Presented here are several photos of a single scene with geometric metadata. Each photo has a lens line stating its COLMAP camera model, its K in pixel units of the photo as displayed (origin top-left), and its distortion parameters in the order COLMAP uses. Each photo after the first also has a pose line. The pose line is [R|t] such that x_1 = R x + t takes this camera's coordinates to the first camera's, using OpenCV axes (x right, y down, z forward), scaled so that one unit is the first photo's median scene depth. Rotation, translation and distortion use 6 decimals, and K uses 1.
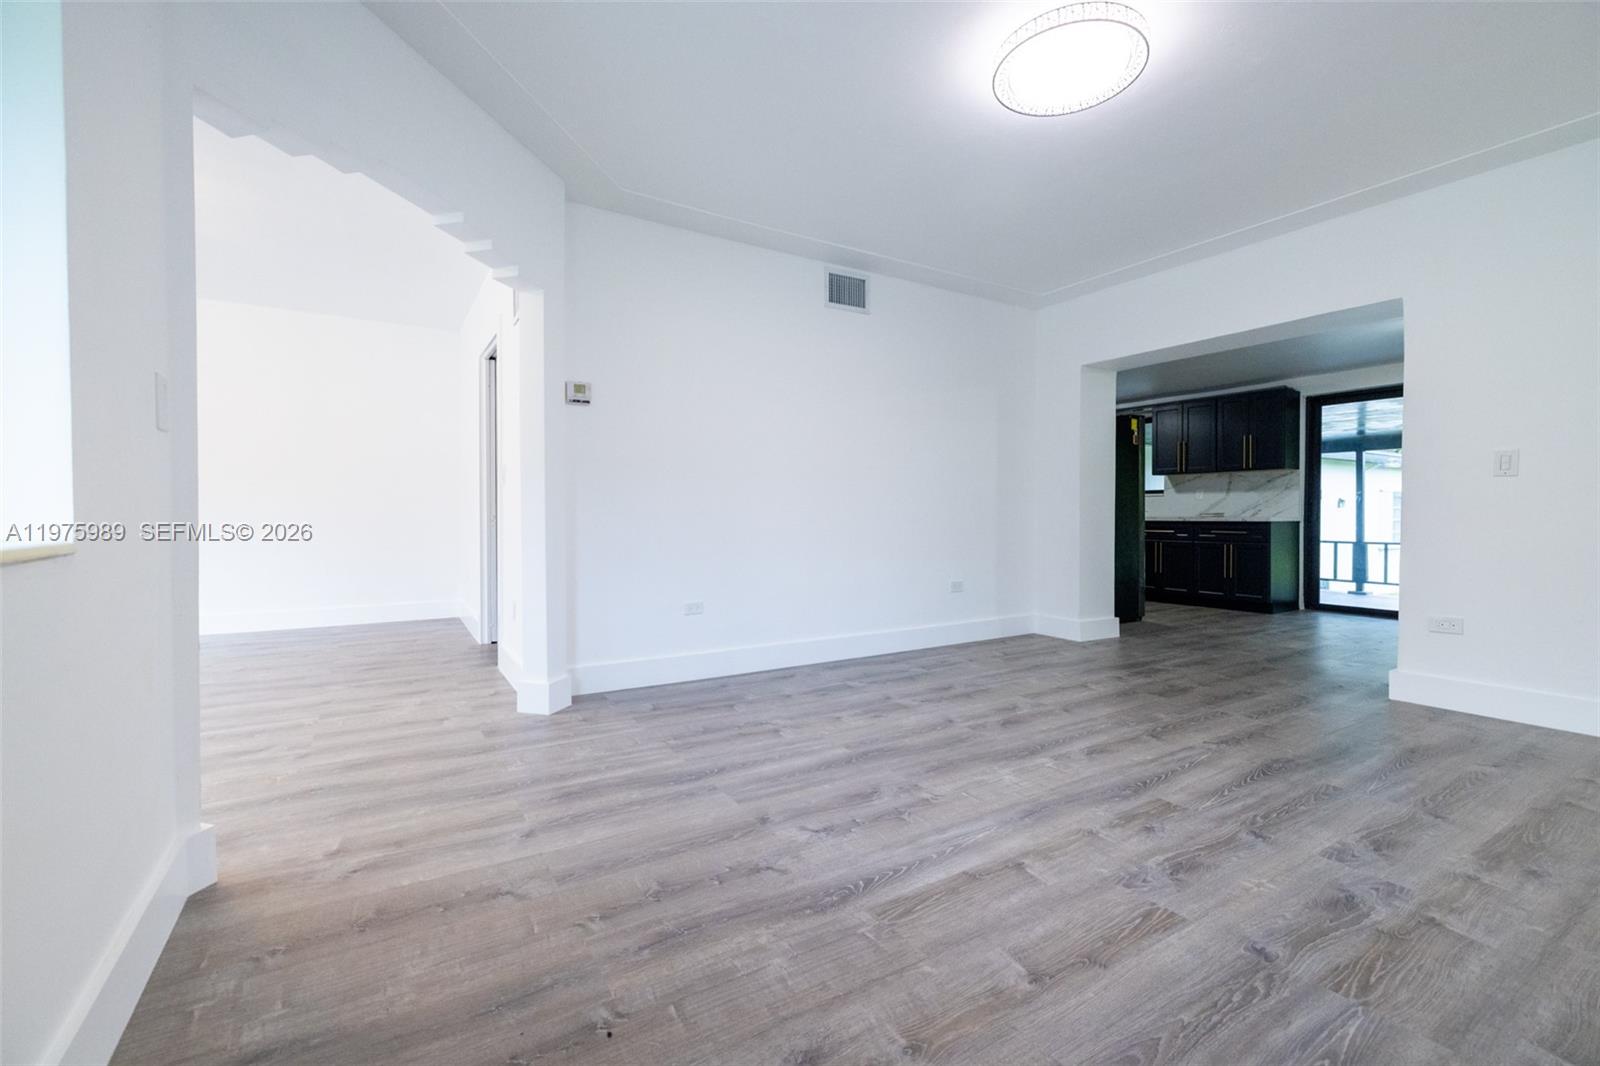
lens RADIAL K [[661.9, 0, 805.8], [0, 661.9, 522.2], [0, 0, 1]] dist [0.002126, 0.000207]
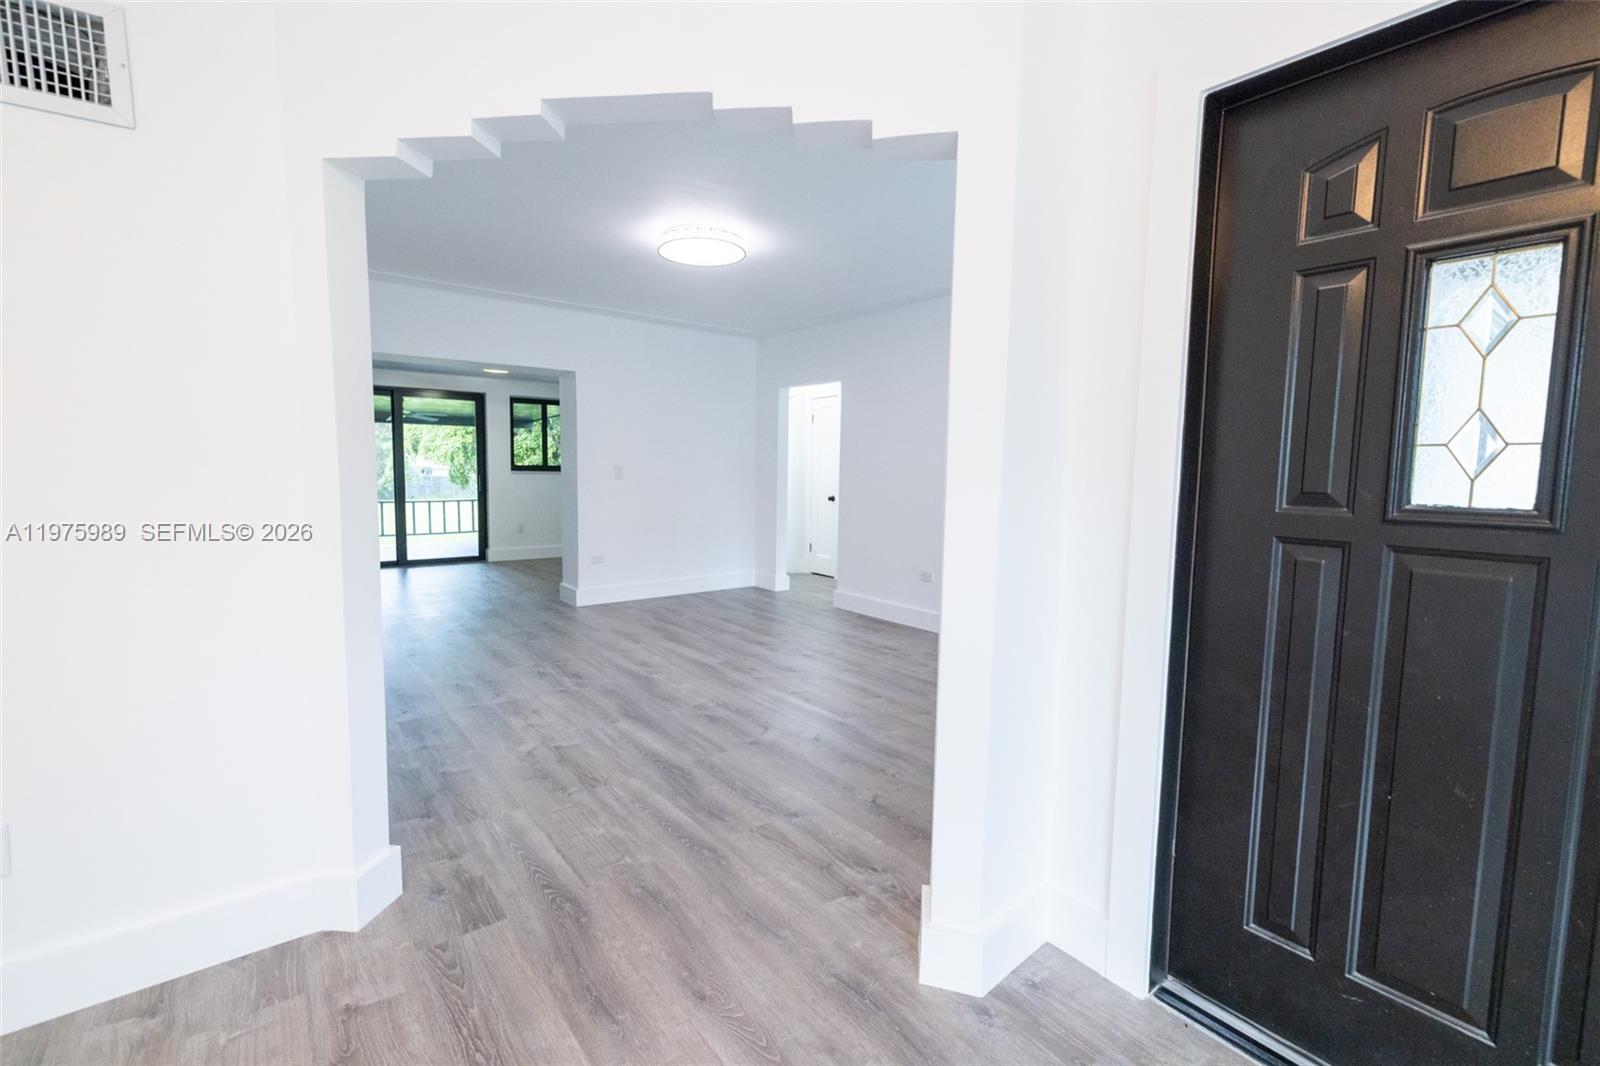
lens RADIAL K [[701.6, 0, 791.8], [0, 701.6, 530.7], [0, 0, 1]] dist [0.002337, -0.000338]
pose [[-0.087795, -0.090299, 0.992037, -1.376502], [-0.000421, 0.995886, 0.090612, -0.128477], [-0.996139, 0.007537, -0.087472, 0.940381]]
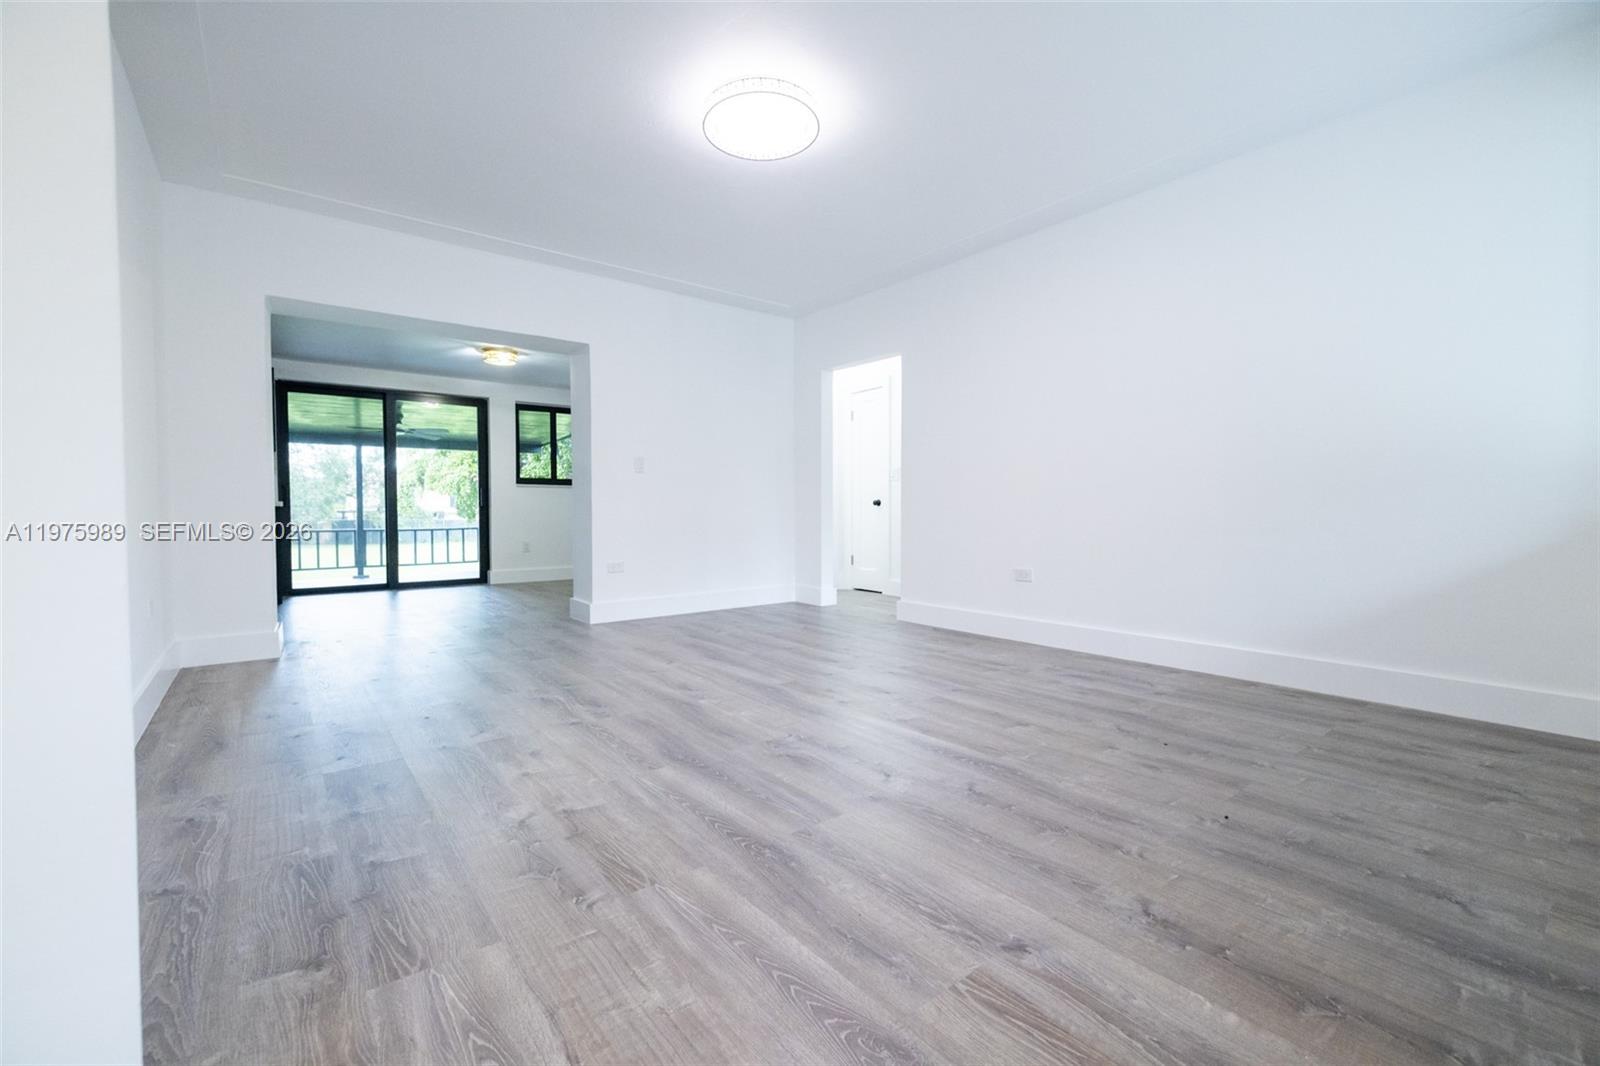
lens RADIAL K [[681.5, 0, 796.1], [0, 681.5, 531.1], [0, 0, 1]] dist [0.001466, 0.000048]
pose [[-0.091014, -0.032974, 0.995304, -0.871051], [0.014958, 0.999294, 0.034474, 0.045415], [-0.995737, 0.018026, -0.090456, 1.067701]]
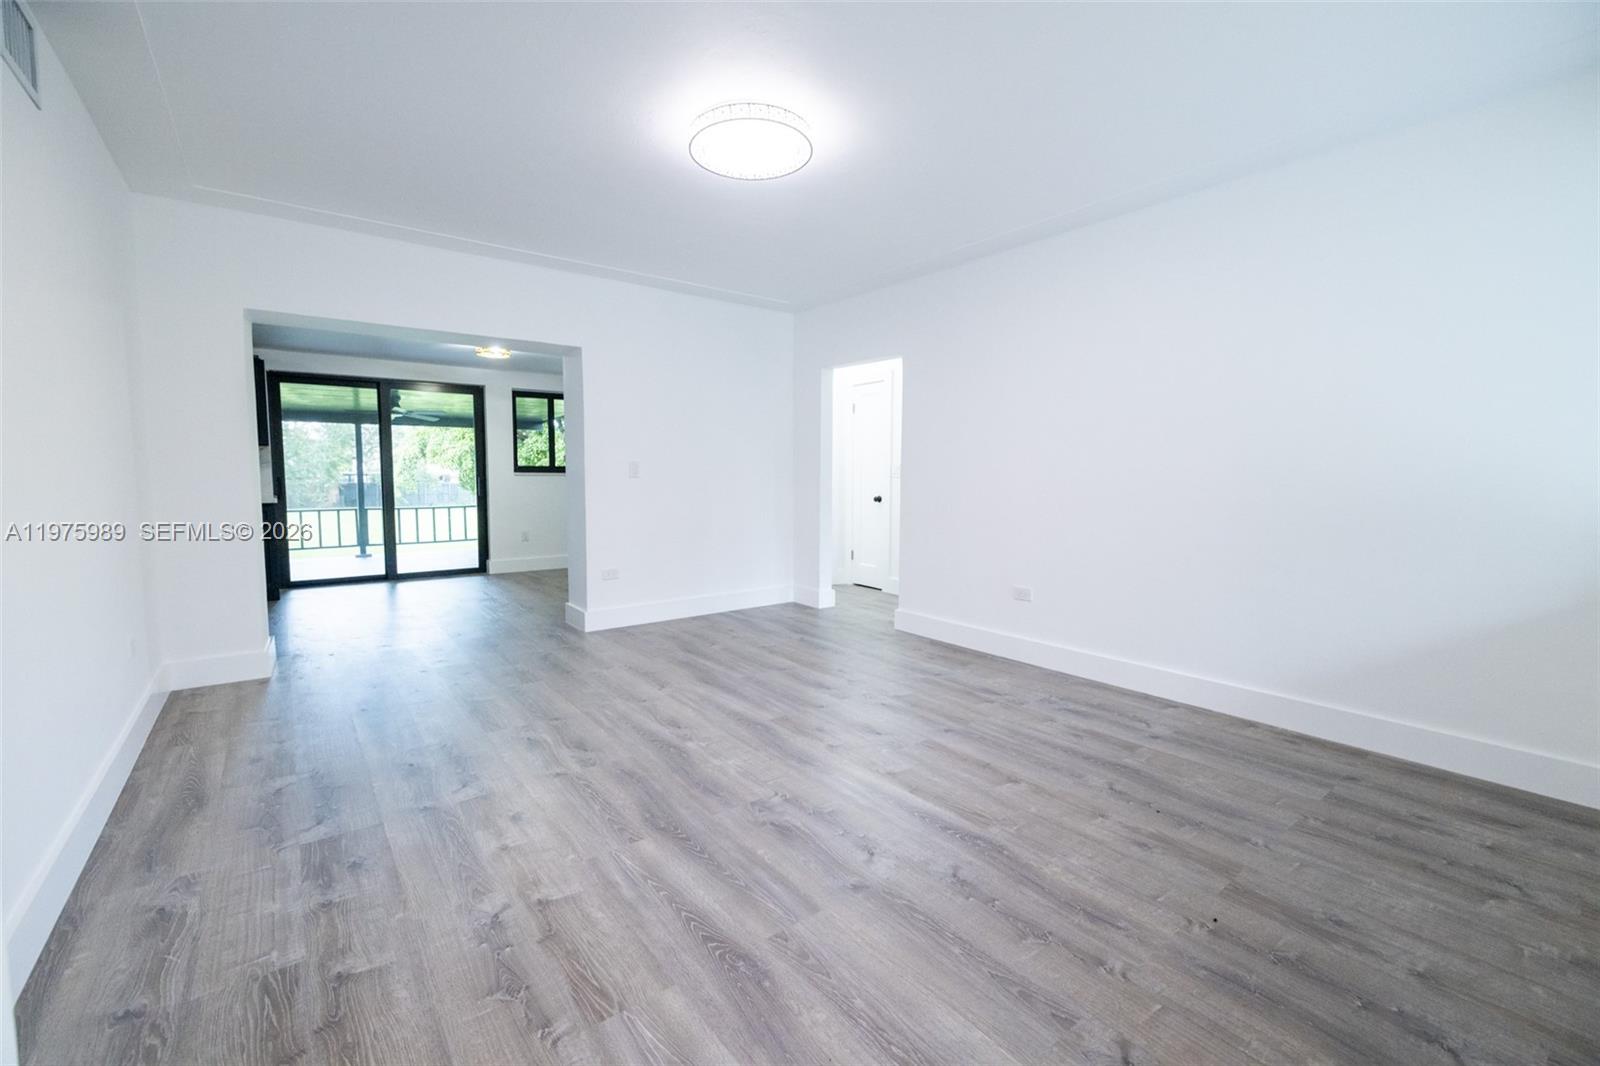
lens RADIAL K [[682.4, 0, 796.2], [0, 682.4, 526.1], [0, 0, 1]] dist [0.002059, 0.000029]
pose [[-0.082156, -0.079605, 0.993435, -0.833795], [0.010080, 0.996688, 0.080699, -0.096878], [-0.996569, 0.016644, -0.081081, 1.032867]]
